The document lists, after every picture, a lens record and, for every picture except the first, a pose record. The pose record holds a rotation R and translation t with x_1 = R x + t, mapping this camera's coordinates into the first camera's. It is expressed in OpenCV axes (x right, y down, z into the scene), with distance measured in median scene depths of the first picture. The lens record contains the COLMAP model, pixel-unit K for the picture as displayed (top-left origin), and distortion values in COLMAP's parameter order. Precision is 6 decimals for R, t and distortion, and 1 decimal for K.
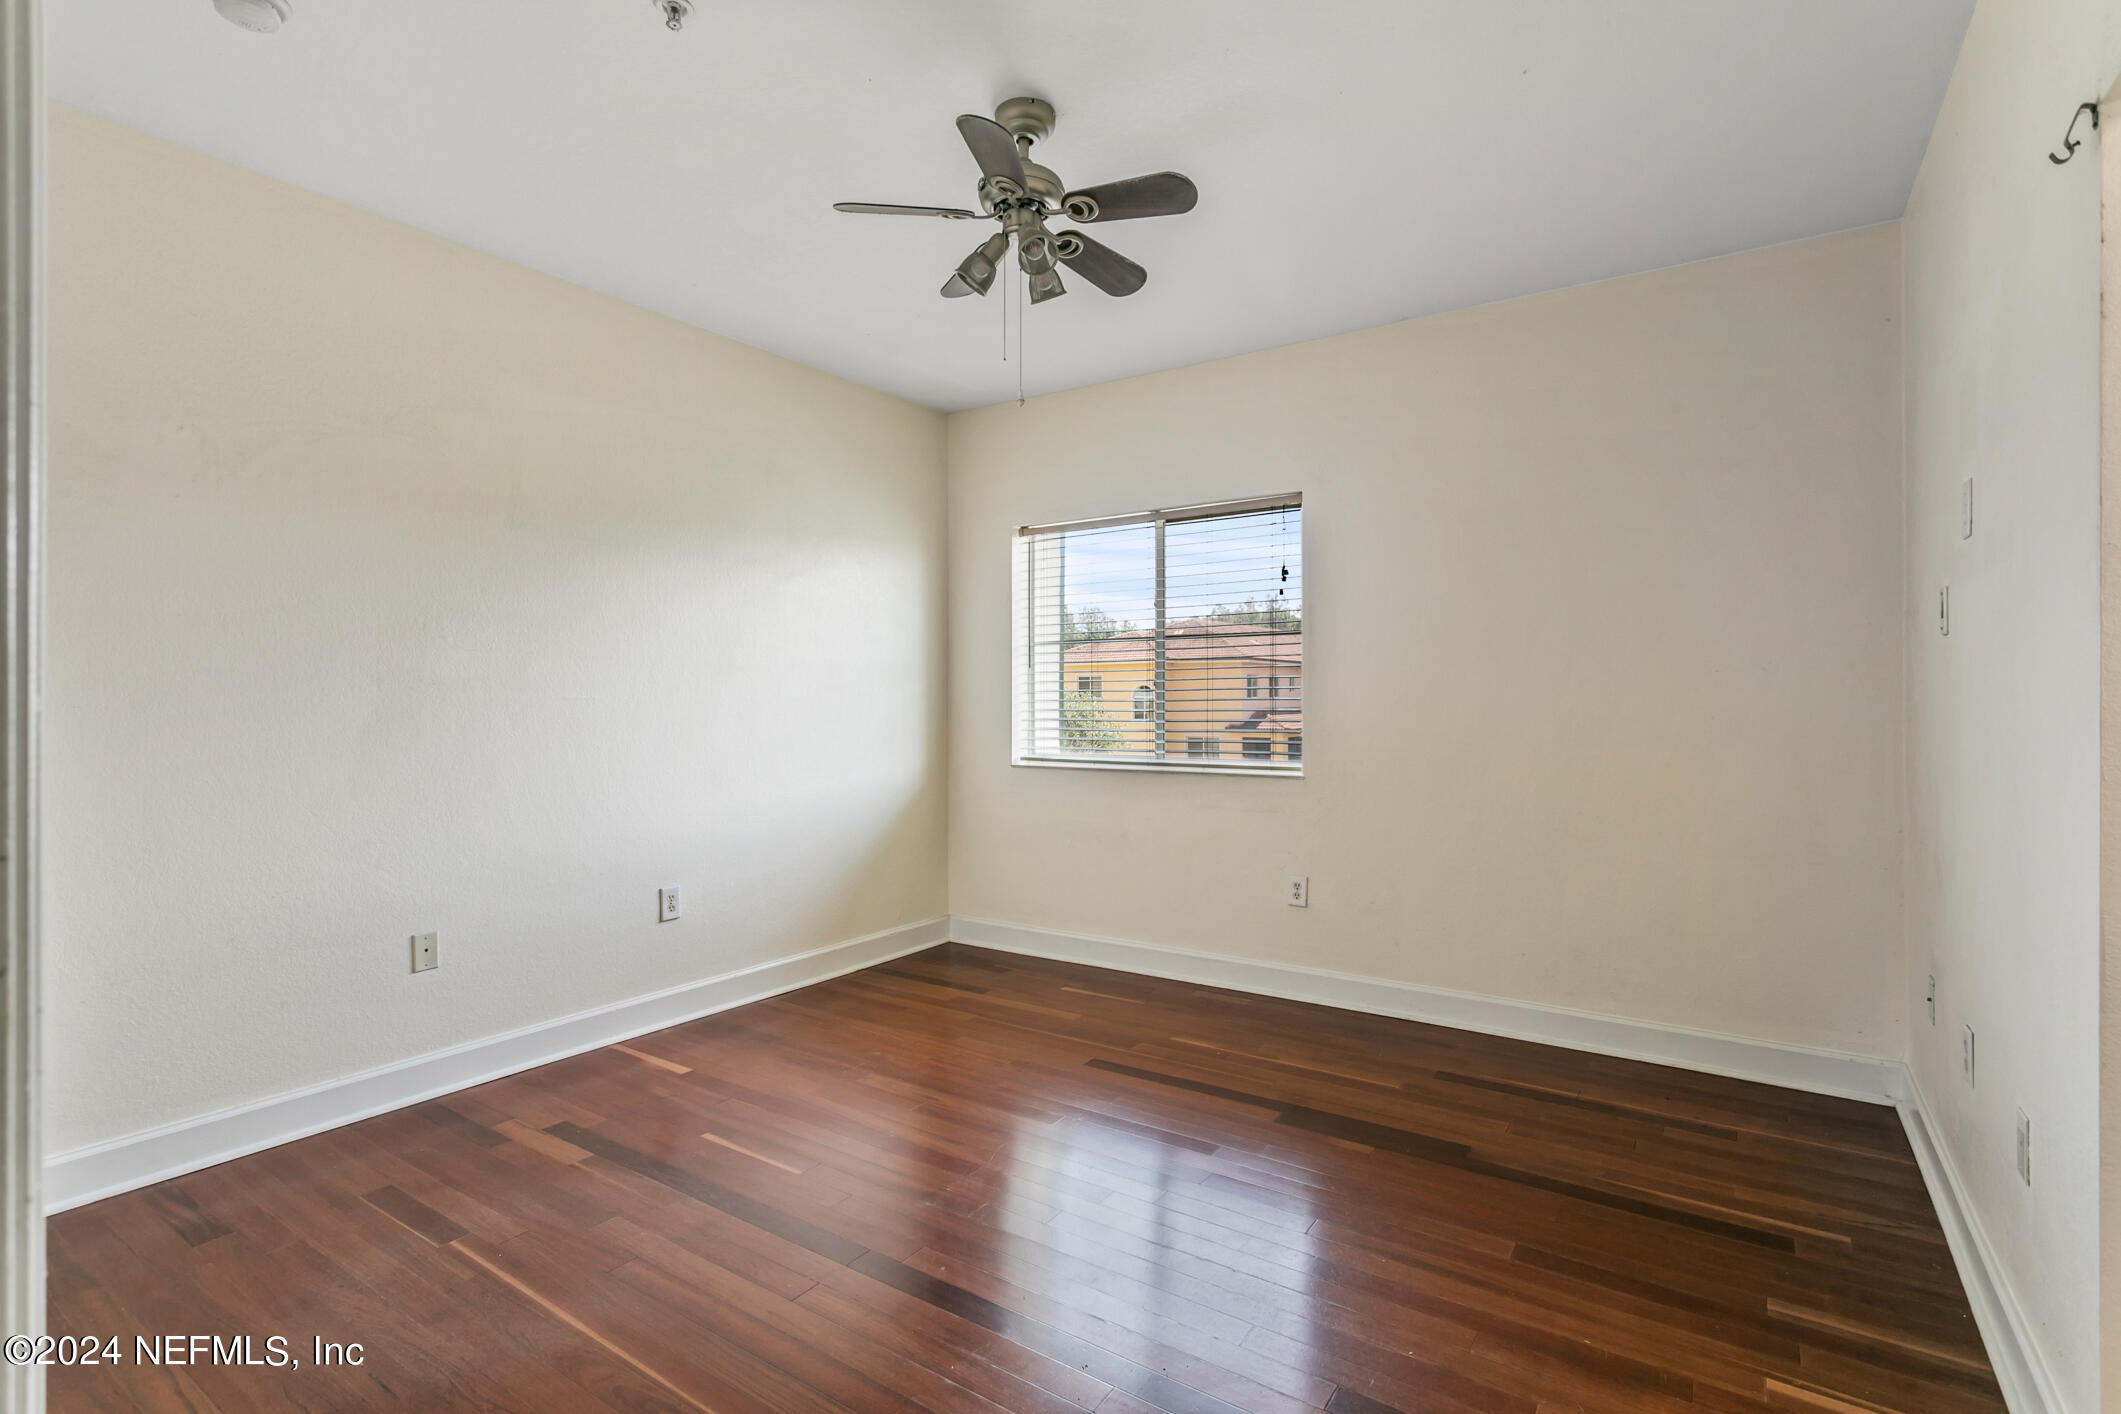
lens RADIAL K [[989.7, 0, 1055.6], [0, 989.7, 710.5], [0, 0, 1]] dist [-0.001491, -0.000760]
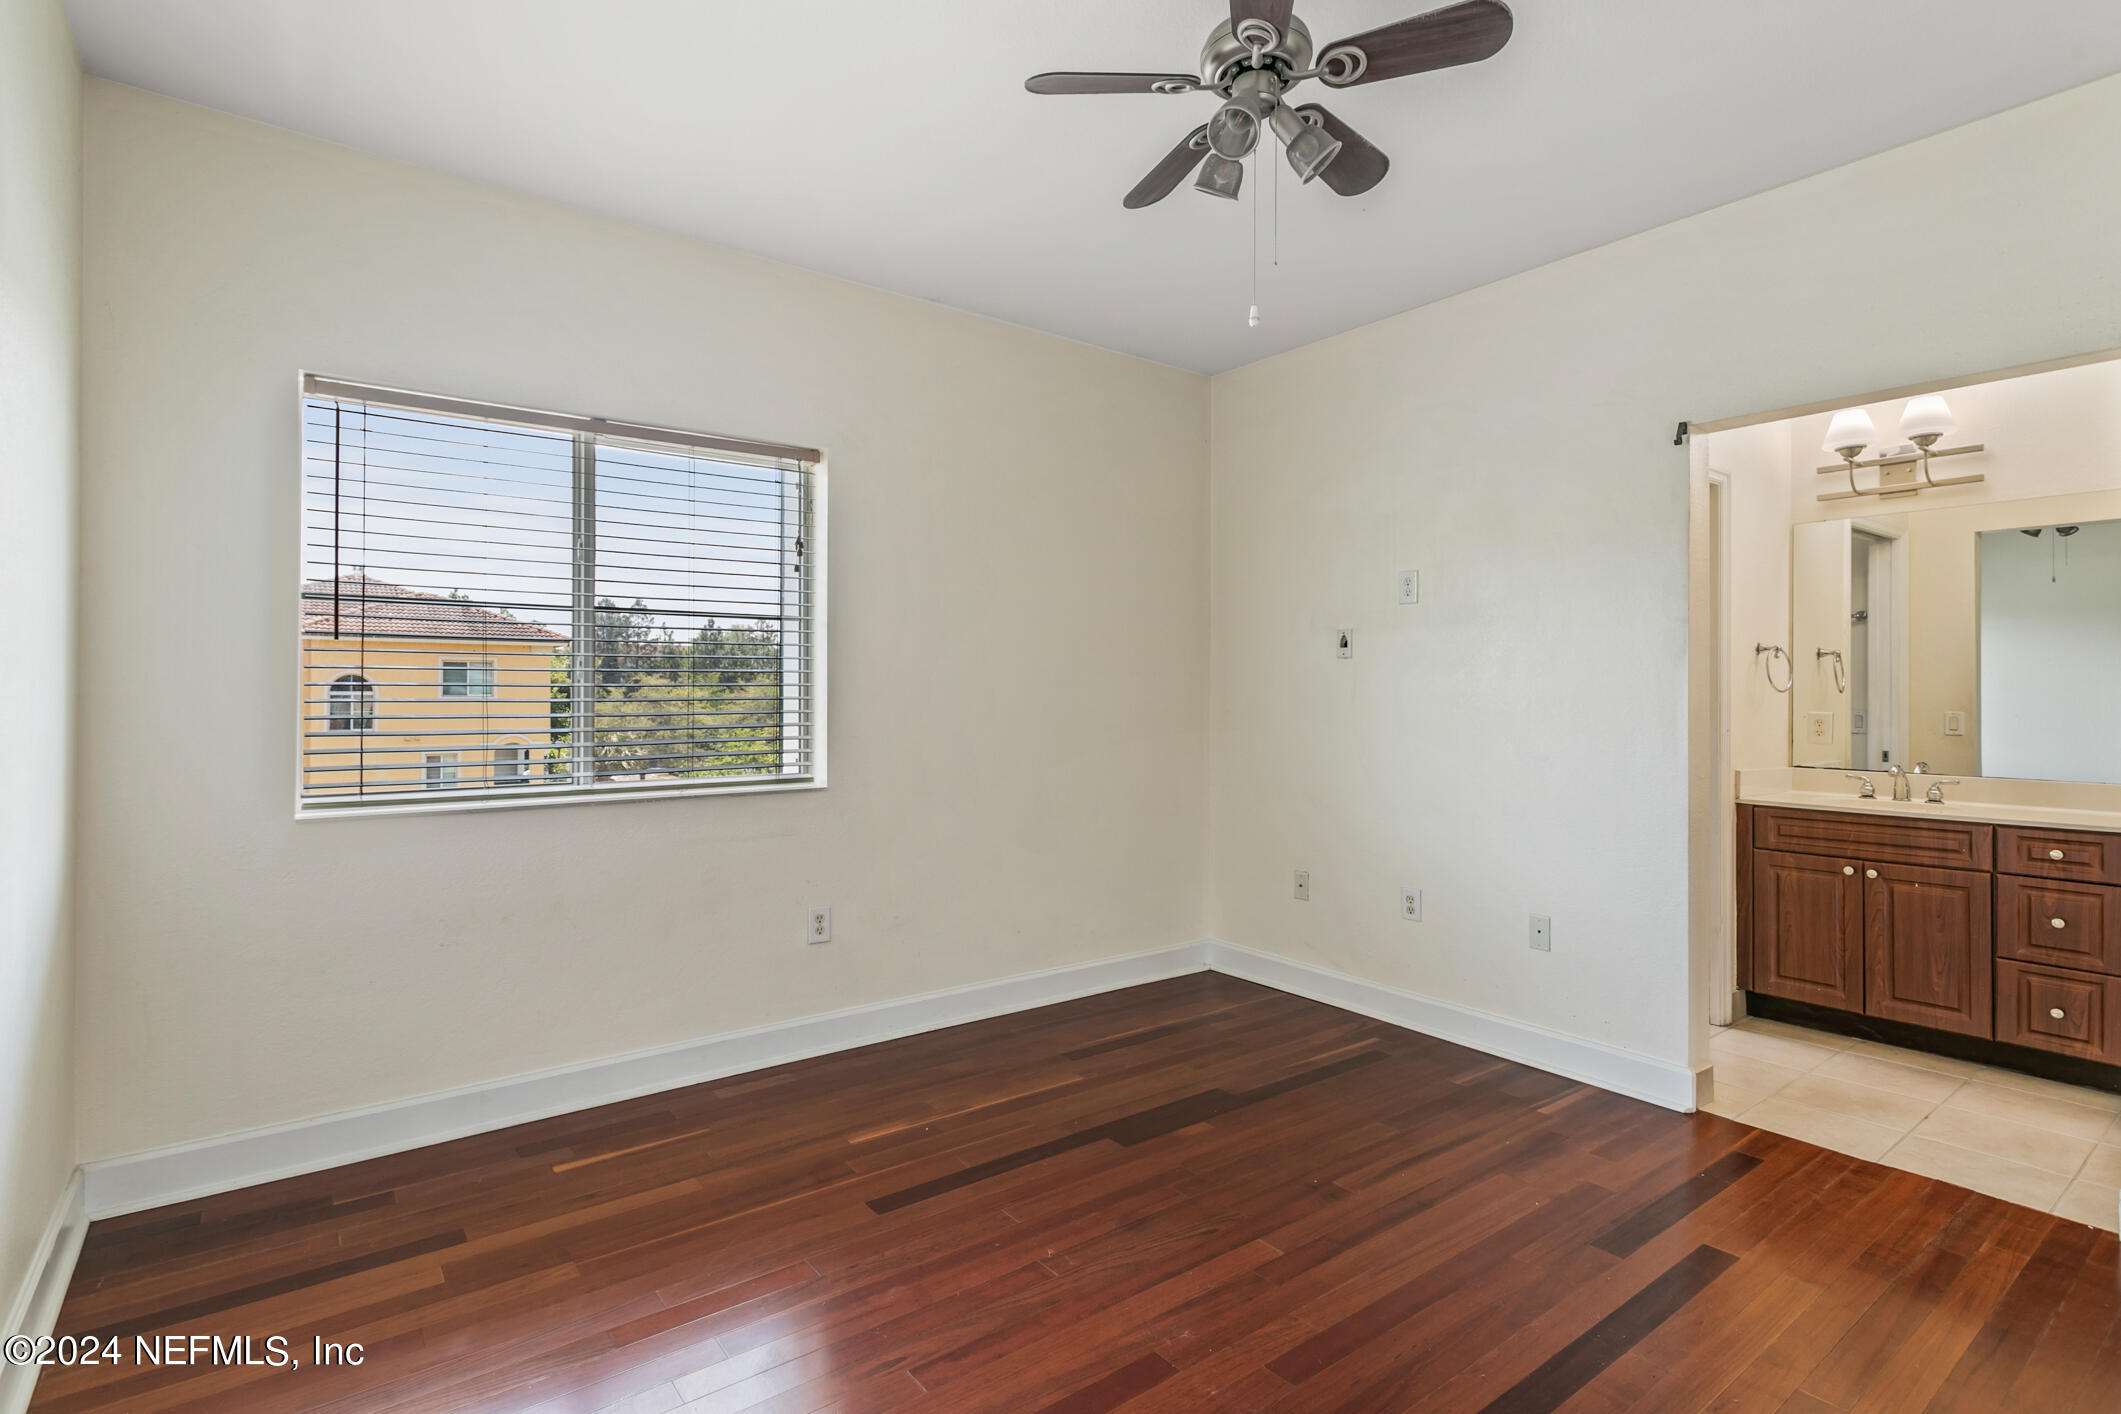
lens RADIAL K [[1014.9, 0, 1023.4], [0, 1014.9, 711.1], [0, 0, 1]] dist [-0.002267, 0.000206]
pose [[0.338472, -0.008778, 0.940936, -0.577116], [0.011345, 0.999922, 0.005247, -0.002410], [-0.940908, 0.008899, 0.338545, 0.618588]]
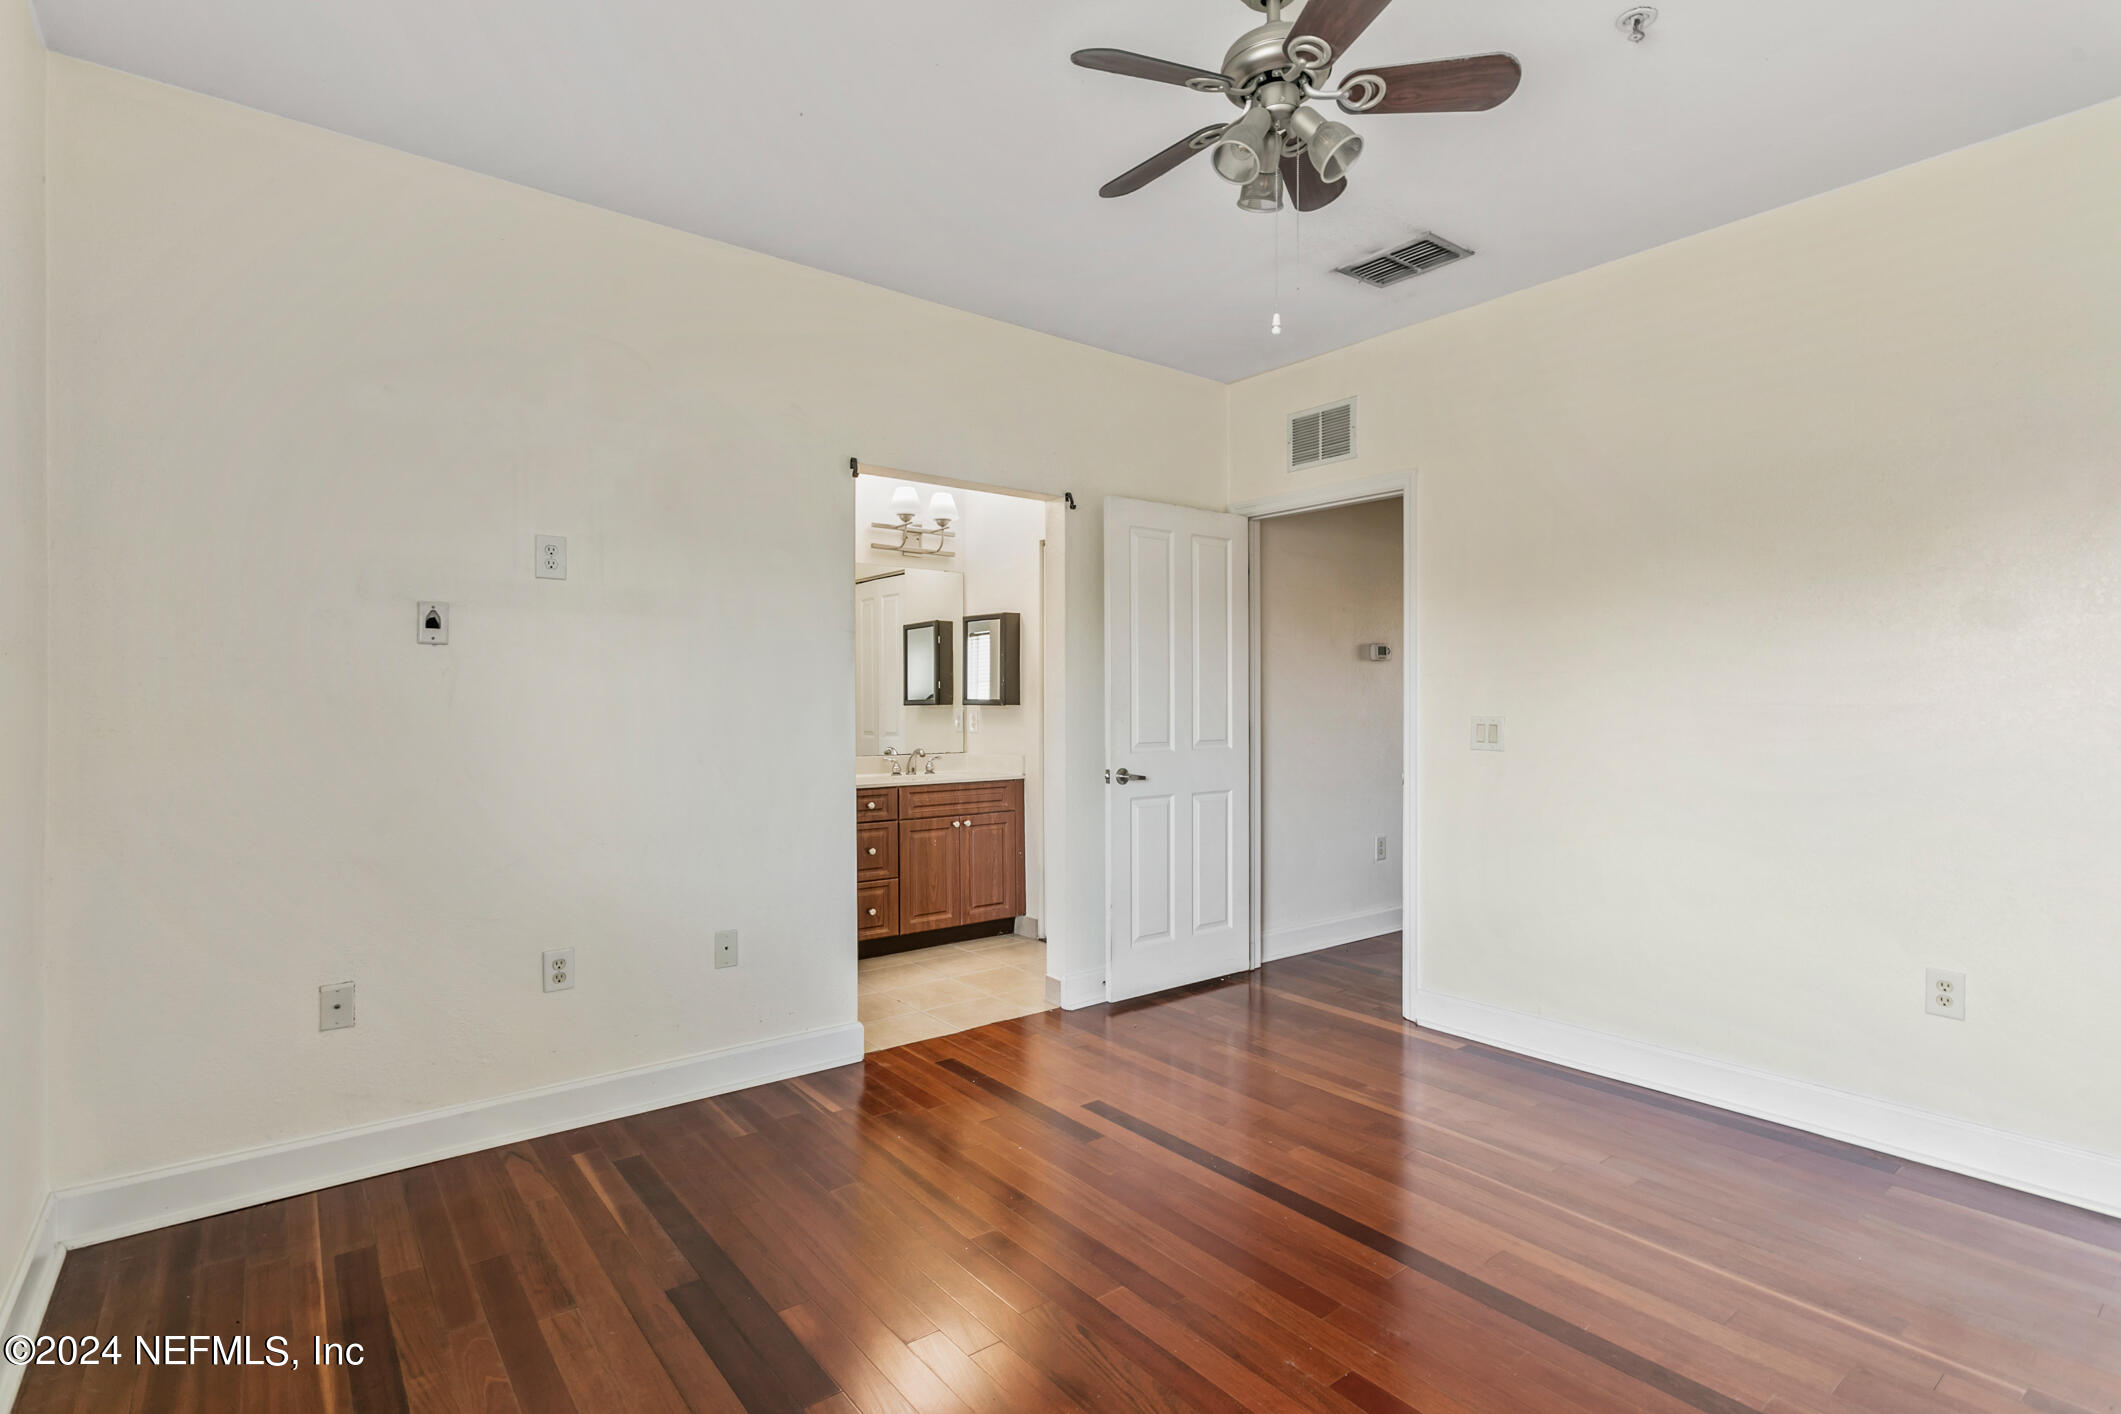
lens RADIAL K [[1022.4, 0, 1069.1], [0, 1022.4, 719.2], [0, 0, 1]] dist [0.001298, 0.000210]
pose [[-0.953516, 0.002480, 0.301333, -0.087103], [0.013148, 0.999356, 0.033379, -0.014431], [-0.301057, 0.035790, -0.952934, 1.250863]]
